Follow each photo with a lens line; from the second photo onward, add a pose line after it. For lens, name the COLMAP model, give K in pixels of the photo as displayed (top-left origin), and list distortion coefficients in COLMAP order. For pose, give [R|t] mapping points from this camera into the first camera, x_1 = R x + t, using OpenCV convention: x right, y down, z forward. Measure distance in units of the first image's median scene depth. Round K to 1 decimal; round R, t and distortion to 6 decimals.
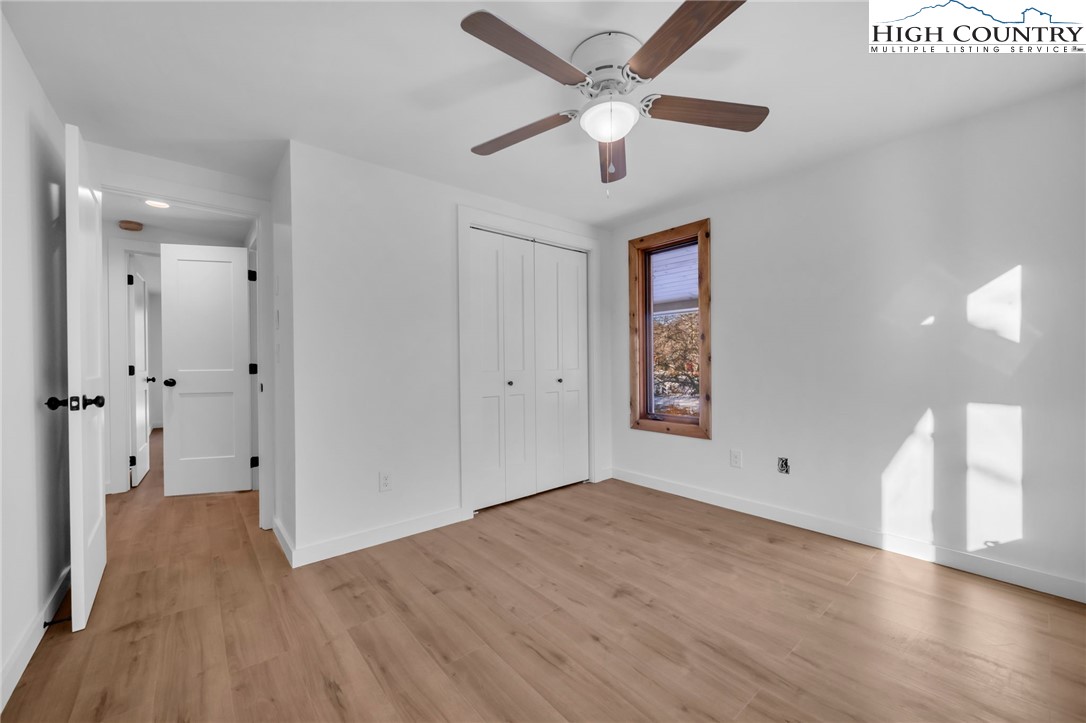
lens RADIAL K [[421.4, 0, 543.0], [0, 421.4, 361.5], [0, 0, 1]] dist [-0.002130, -0.000152]
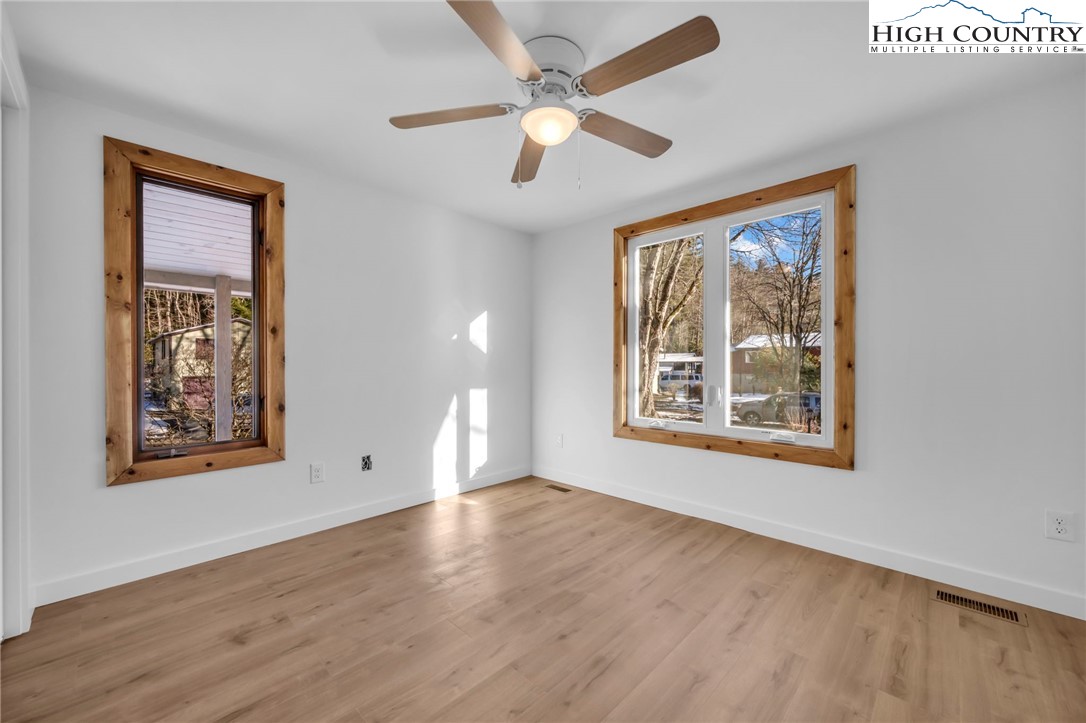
lens RADIAL K [[421.4, 0, 543.0], [0, 421.4, 361.5], [0, 0, 1]] dist [-0.002130, -0.000152]
pose [[-0.100199, 0.012176, 0.994893, -0.566970], [-0.000372, 0.999925, -0.012275, 0.009297], [-0.994967, -0.001600, -0.100187, 0.743977]]
